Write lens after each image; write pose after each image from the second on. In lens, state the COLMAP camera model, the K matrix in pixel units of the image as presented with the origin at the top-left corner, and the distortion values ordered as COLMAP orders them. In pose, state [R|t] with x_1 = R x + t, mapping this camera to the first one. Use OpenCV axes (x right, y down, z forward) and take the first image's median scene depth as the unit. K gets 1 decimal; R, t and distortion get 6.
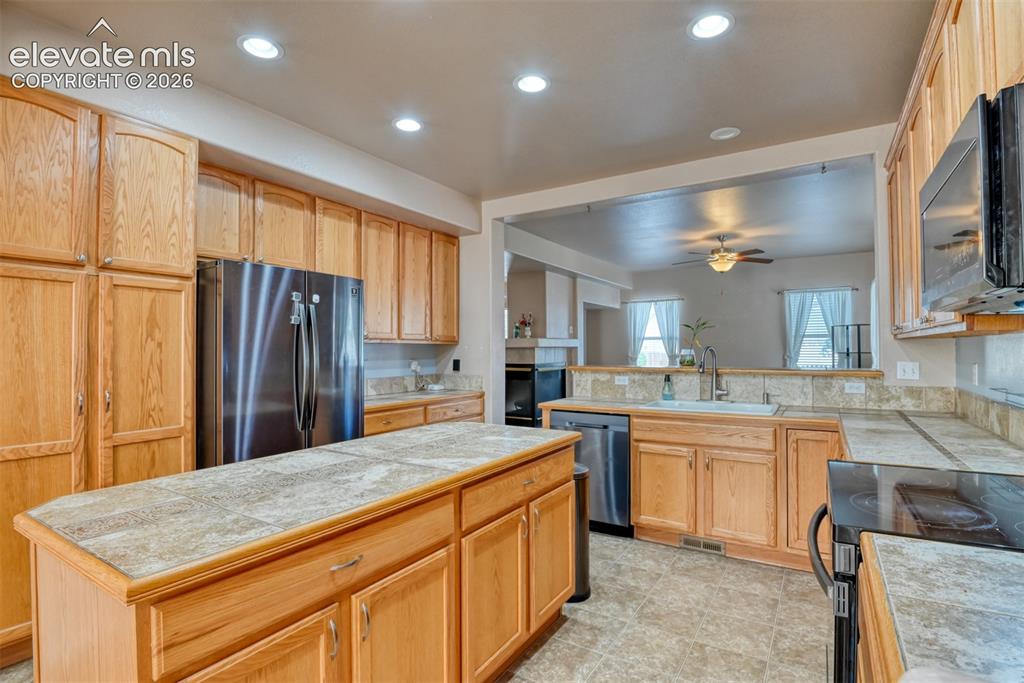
lens RADIAL K [[502.4, 0, 508.6], [0, 502.4, 347.2], [0, 0, 1]] dist [-0.022971, -0.002028]
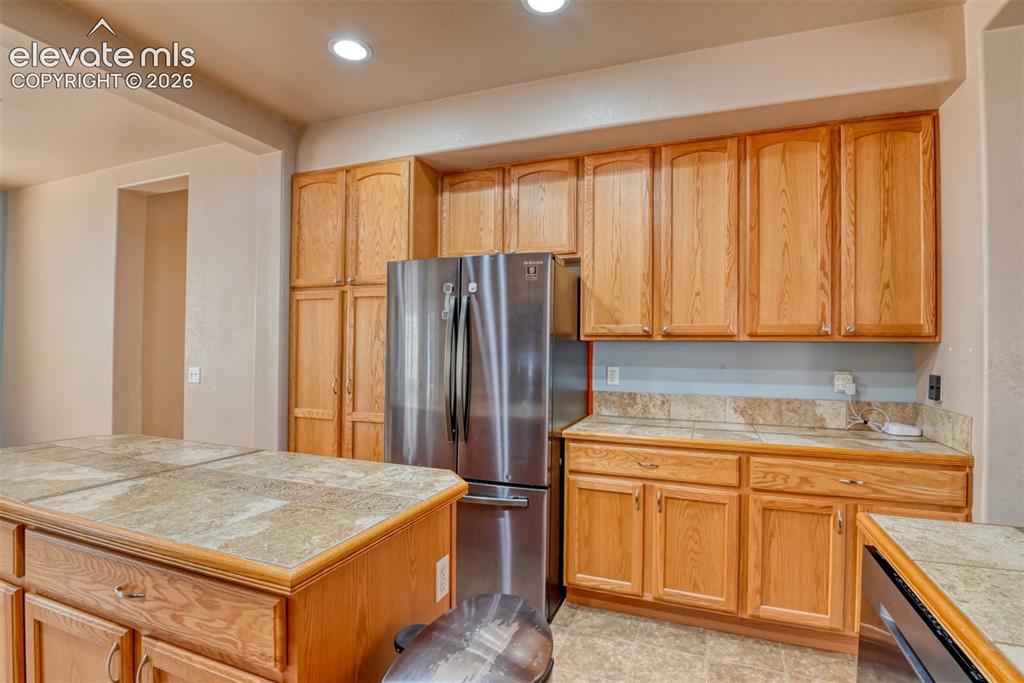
lens RADIAL K [[502.4, 0, 509.8], [0, 502.4, 344.1], [0, 0, 1]] dist [-0.022971, -0.002028]
pose [[0.189167, -0.004940, -0.981933, 0.332586], [-0.007174, 0.999954, -0.006412, 0.001662], [0.981919, 0.008258, 0.189123, 0.667224]]
